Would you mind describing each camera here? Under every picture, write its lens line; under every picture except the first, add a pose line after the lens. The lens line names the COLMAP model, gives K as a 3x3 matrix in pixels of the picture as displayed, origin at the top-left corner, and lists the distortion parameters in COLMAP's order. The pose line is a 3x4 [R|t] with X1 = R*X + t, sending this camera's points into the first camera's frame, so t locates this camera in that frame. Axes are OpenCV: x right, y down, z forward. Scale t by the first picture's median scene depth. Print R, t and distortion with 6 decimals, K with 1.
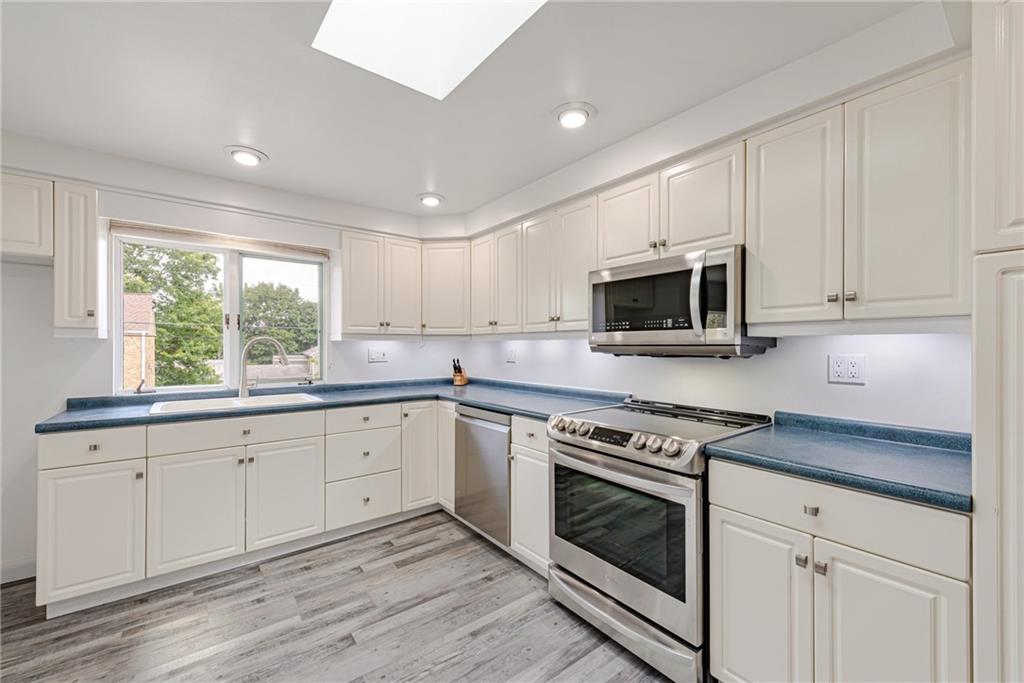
lens RADIAL K [[410.8, 0, 509.5], [0, 410.8, 349.0], [0, 0, 1]] dist [0.009100, -0.000159]
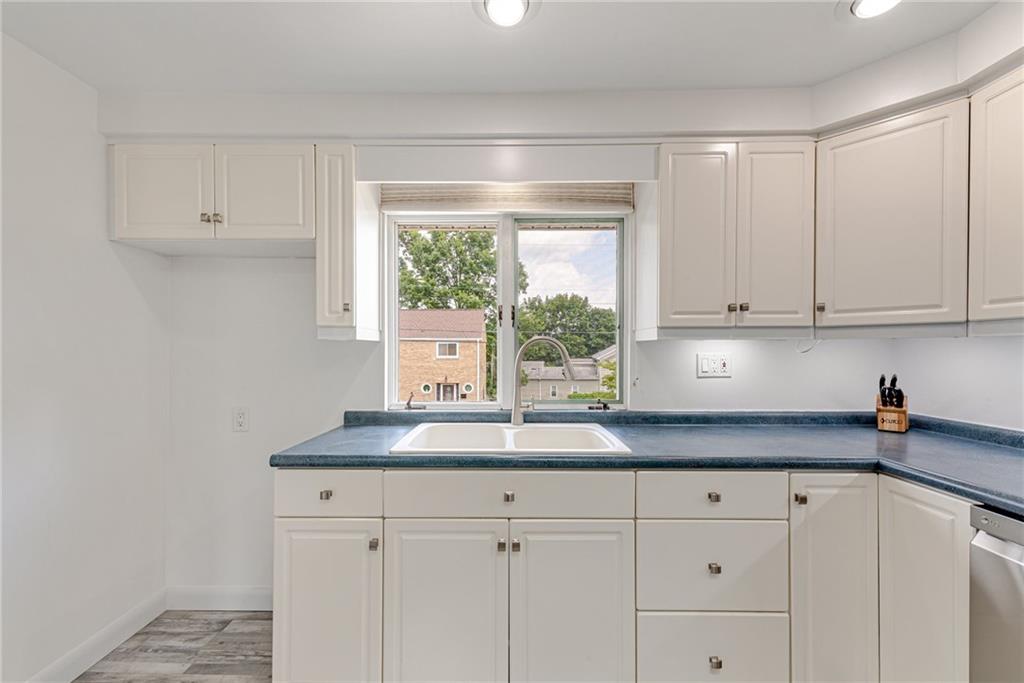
lens RADIAL K [[410.8, 0, 509.5], [0, 410.8, 349.0], [0, 0, 1]] dist [0.009100, -0.000159]
pose [[0.789011, -0.002296, -0.614375, -0.204307], [-0.003426, 0.999961, -0.008137, -0.002233], [0.614369, 0.008525, 0.788973, 0.394081]]
